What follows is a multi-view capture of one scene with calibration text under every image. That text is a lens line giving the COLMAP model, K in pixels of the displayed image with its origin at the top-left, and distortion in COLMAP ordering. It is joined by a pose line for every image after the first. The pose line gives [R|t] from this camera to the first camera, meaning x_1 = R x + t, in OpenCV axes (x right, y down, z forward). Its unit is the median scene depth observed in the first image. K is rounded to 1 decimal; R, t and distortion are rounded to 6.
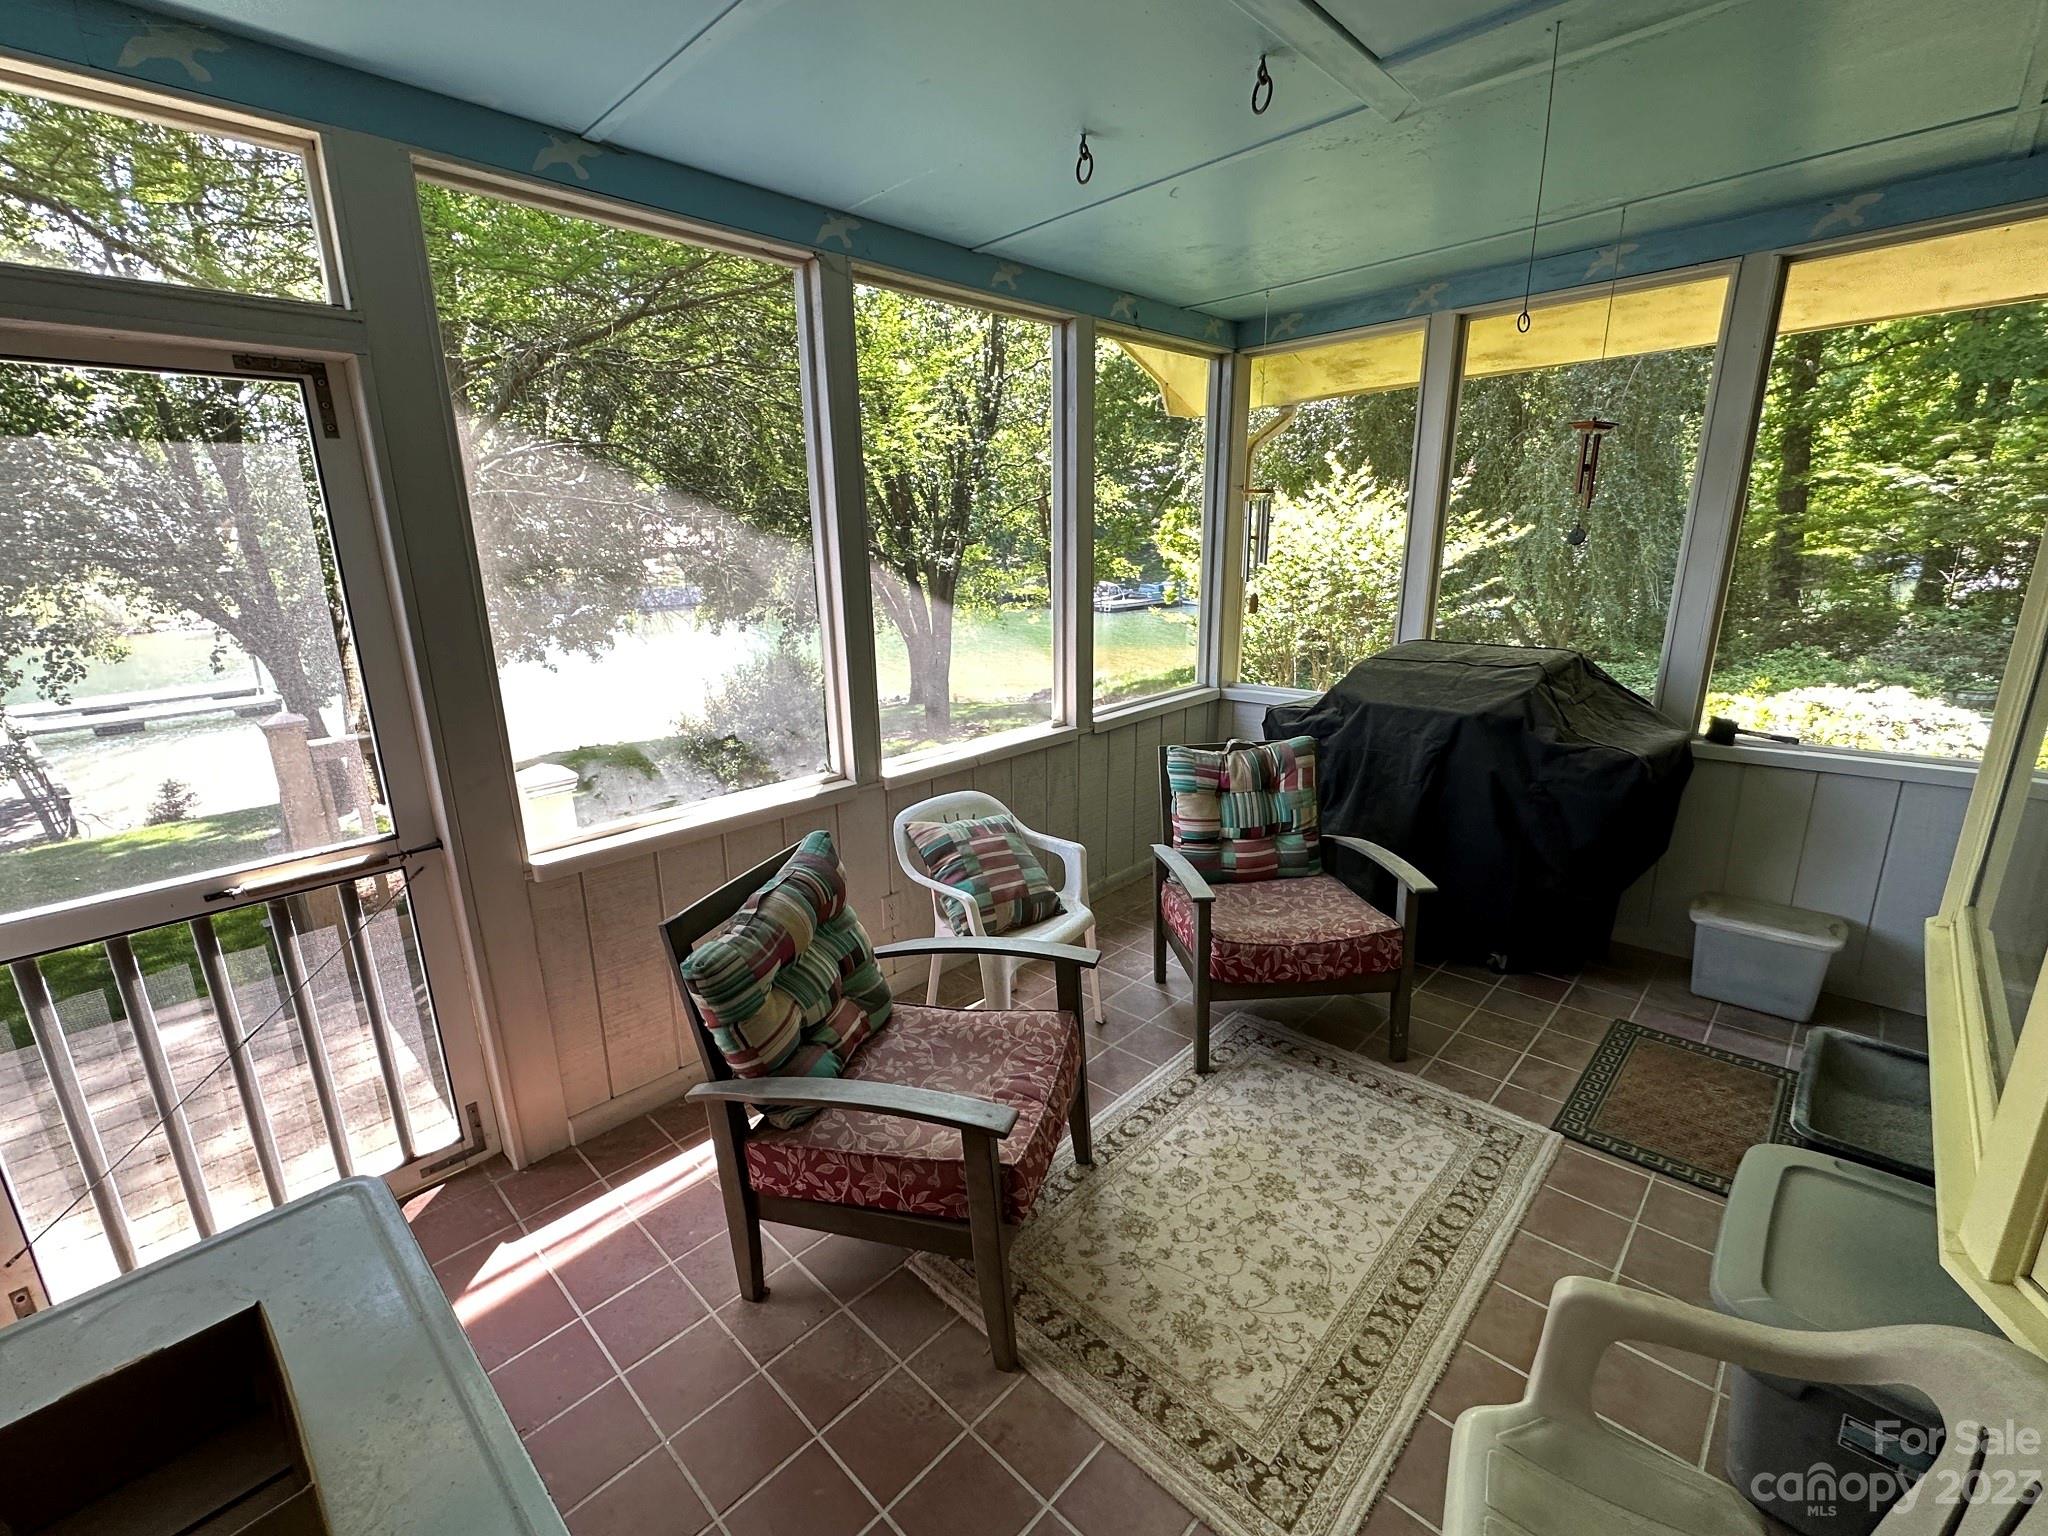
lens RADIAL K [[890.8, 0, 1020.7], [0, 890.8, 770.8], [0, 0, 1]] dist [-0.000291, -0.000266]
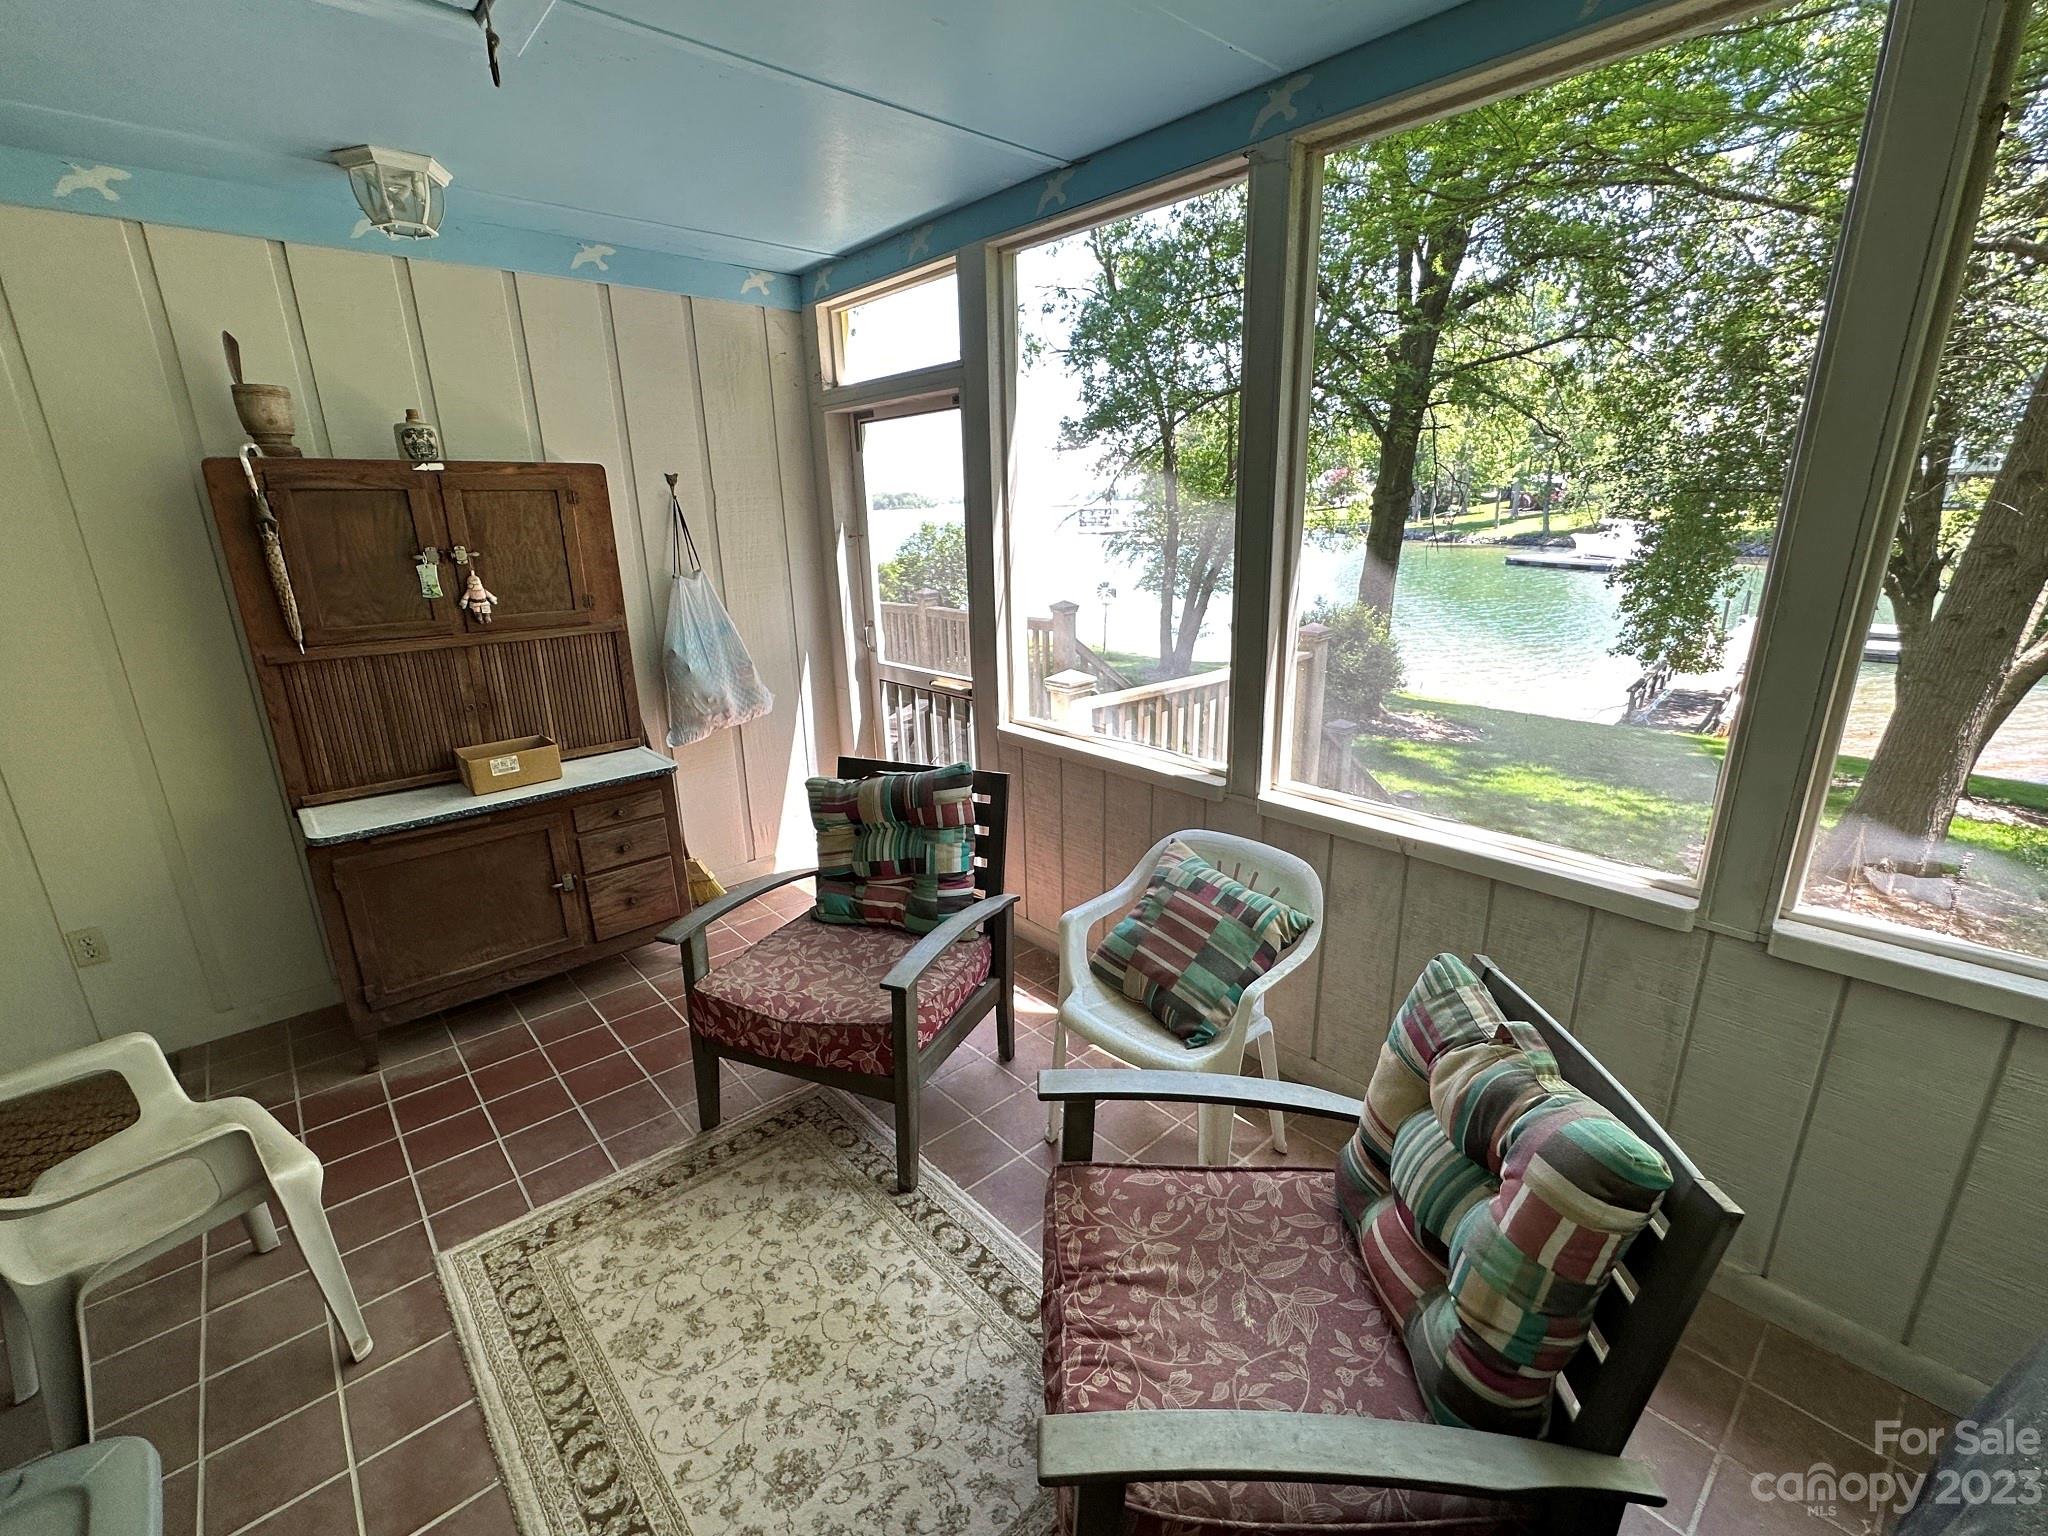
lens RADIAL K [[890.8, 0, 1022.8], [0, 890.8, 774.3], [0, 0, 1]] dist [-0.000291, -0.000266]
pose [[-0.084543, 0.309686, -0.947073, 0.962100], [-0.236865, 0.916984, 0.320992, -0.339655], [0.967857, 0.251466, -0.004171, 1.205334]]
